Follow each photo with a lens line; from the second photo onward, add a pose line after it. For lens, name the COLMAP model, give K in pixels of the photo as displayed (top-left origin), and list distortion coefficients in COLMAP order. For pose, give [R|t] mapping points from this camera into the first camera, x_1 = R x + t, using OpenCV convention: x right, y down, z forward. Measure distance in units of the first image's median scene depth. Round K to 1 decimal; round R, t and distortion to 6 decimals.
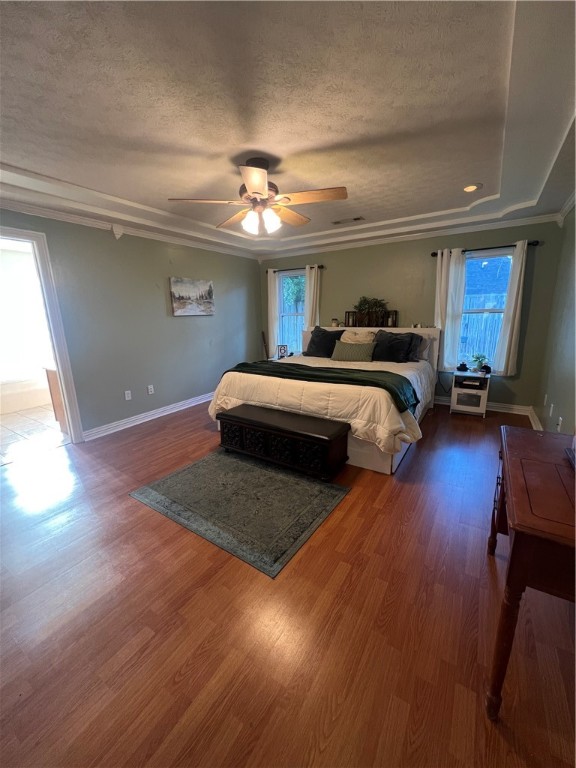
lens RADIAL K [[306.9, 0, 290.8], [0, 306.9, 381.5], [0, 0, 1]] dist [-0.002885, -0.000365]
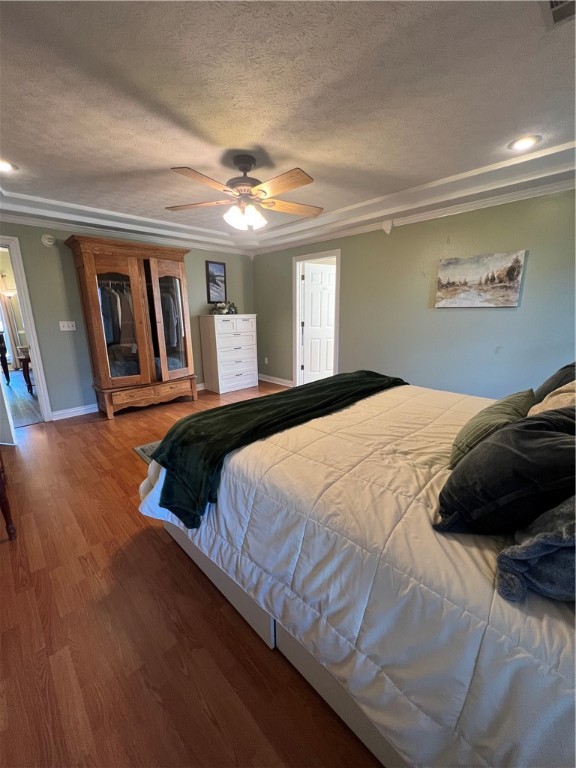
lens RADIAL K [[306.9, 0, 291.6], [0, 306.9, 385.7], [0, 0, 1]] dist [-0.002885, -0.000365]
pose [[-0.221824, 0.266233, -0.938037, 0.520564], [-0.192567, 0.931097, 0.309801, -0.192615], [0.955883, 0.249356, -0.155272, 0.781682]]
